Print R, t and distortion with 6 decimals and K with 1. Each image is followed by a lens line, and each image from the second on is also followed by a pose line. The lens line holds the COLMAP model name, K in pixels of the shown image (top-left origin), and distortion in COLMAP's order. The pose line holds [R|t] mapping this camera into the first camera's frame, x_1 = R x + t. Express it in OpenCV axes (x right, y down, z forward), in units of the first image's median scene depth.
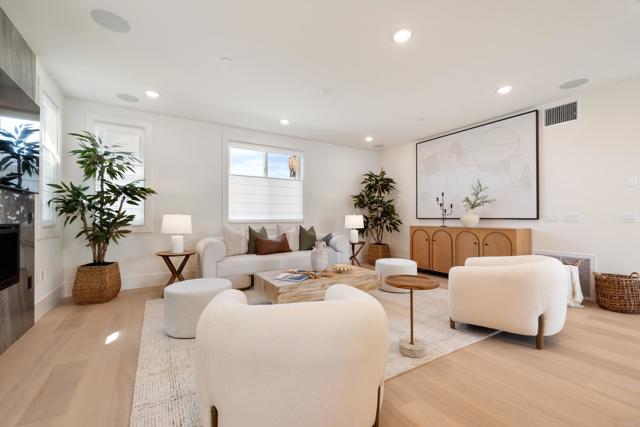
lens RADIAL K [[271.0, 0, 320.2], [0, 271.0, 215.9], [0, 0, 1]] dist [-0.000380, 0.000106]
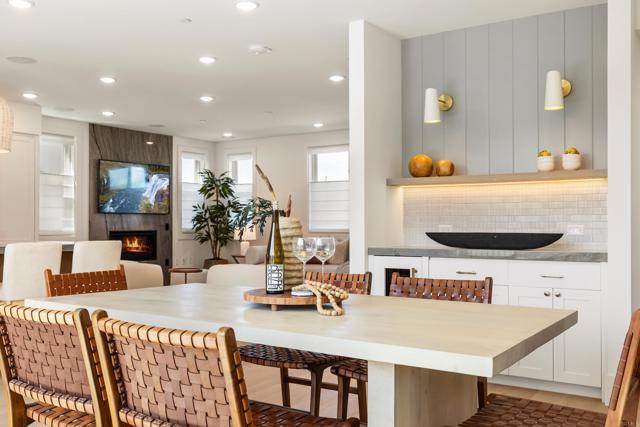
lens RADIAL K [[621.8, 0, 320.0], [0, 621.8, 213.5], [0, 0, 1]] dist [0.005825, 0.010786]
pose [[0.413028, -0.011335, -0.910648, 2.053279], [0.011331, 0.999909, -0.007307, -0.028563], [0.910648, -0.007301, 0.413119, 0.124781]]
